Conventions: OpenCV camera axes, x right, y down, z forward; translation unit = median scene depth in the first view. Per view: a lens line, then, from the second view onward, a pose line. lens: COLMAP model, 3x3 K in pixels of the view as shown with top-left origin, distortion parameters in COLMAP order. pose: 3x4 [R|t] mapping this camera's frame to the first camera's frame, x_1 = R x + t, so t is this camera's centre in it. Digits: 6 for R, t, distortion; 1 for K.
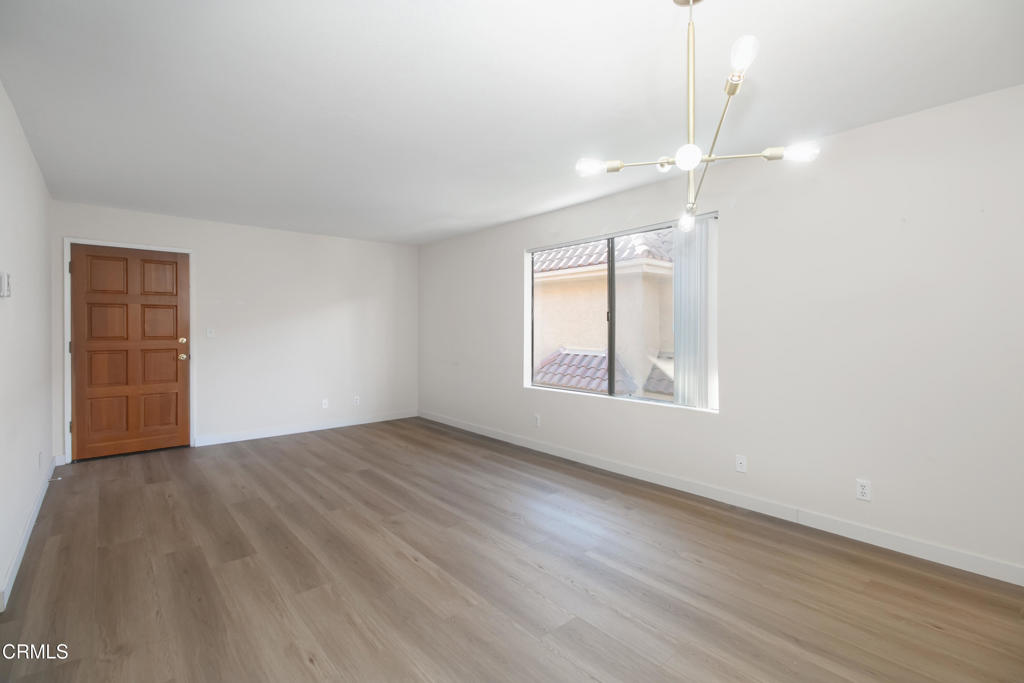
lens RADIAL K [[475.1, 0, 503.2], [0, 475.1, 332.1], [0, 0, 1]] dist [-0.000166, -0.000639]
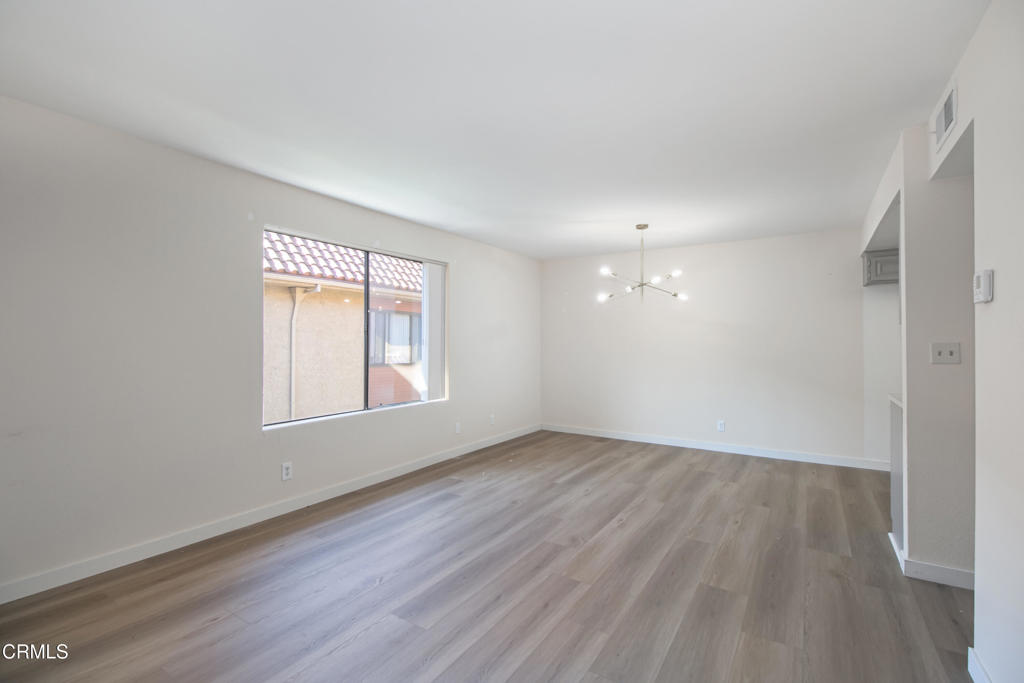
lens RADIAL K [[475.1, 0, 503.2], [0, 475.1, 332.1], [0, 0, 1]] dist [-0.000166, -0.000639]
pose [[-0.292176, 0.015825, 0.956234, -1.119115], [0.008629, 0.999866, -0.013910, -0.017471], [-0.956326, 0.004187, -0.292274, 1.406226]]
